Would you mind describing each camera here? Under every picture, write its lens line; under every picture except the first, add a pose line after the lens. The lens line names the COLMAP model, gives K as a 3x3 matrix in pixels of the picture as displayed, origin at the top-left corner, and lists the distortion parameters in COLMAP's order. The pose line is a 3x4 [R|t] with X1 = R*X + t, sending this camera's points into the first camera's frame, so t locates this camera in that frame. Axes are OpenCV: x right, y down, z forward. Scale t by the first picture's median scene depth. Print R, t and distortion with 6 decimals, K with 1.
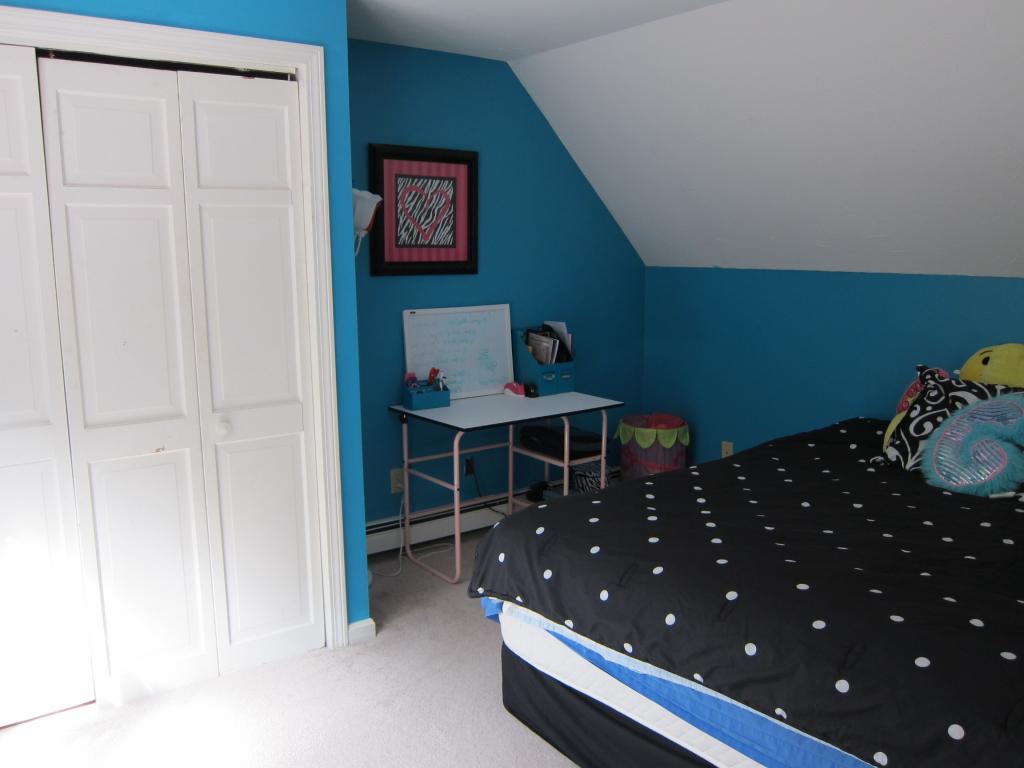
lens RADIAL K [[845.5, 0, 507.4], [0, 845.5, 381.5], [0, 0, 1]] dist [-0.070056, 0.026690]
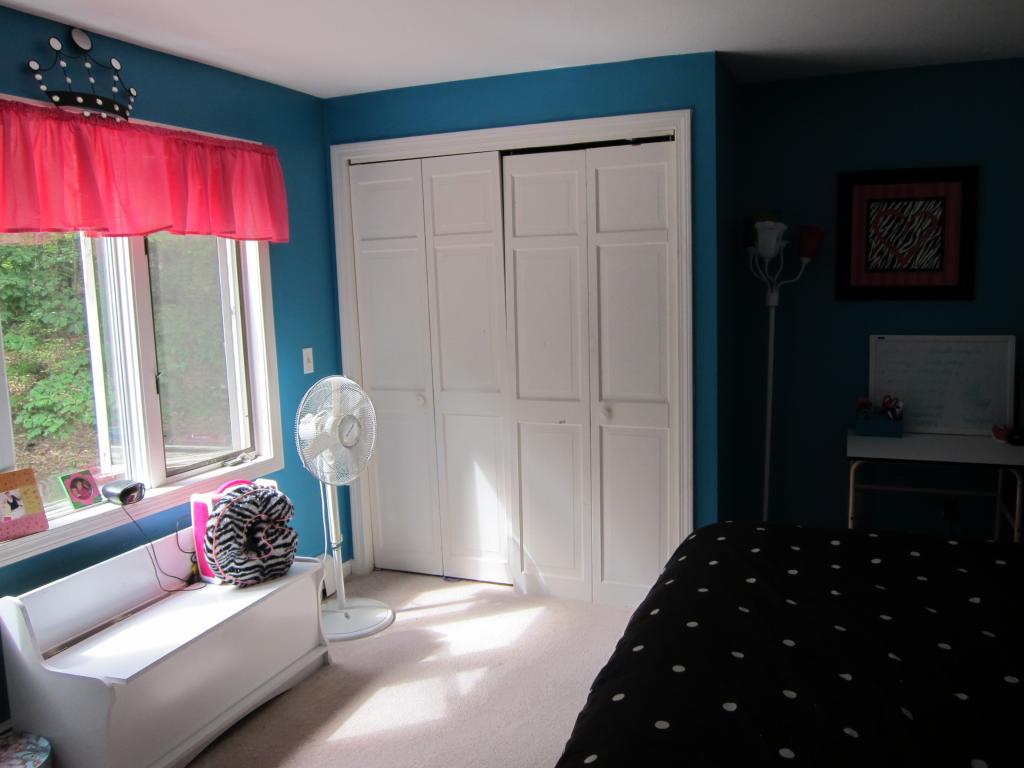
lens RADIAL K [[845.5, 0, 507.4], [0, 845.5, 381.5], [0, 0, 1]] dist [-0.070056, 0.026690]
pose [[0.511777, 0.100627, -0.853205, 0.502212], [-0.111584, 0.992490, 0.050123, -0.031498], [0.851841, 0.069552, 0.519162, 0.127576]]
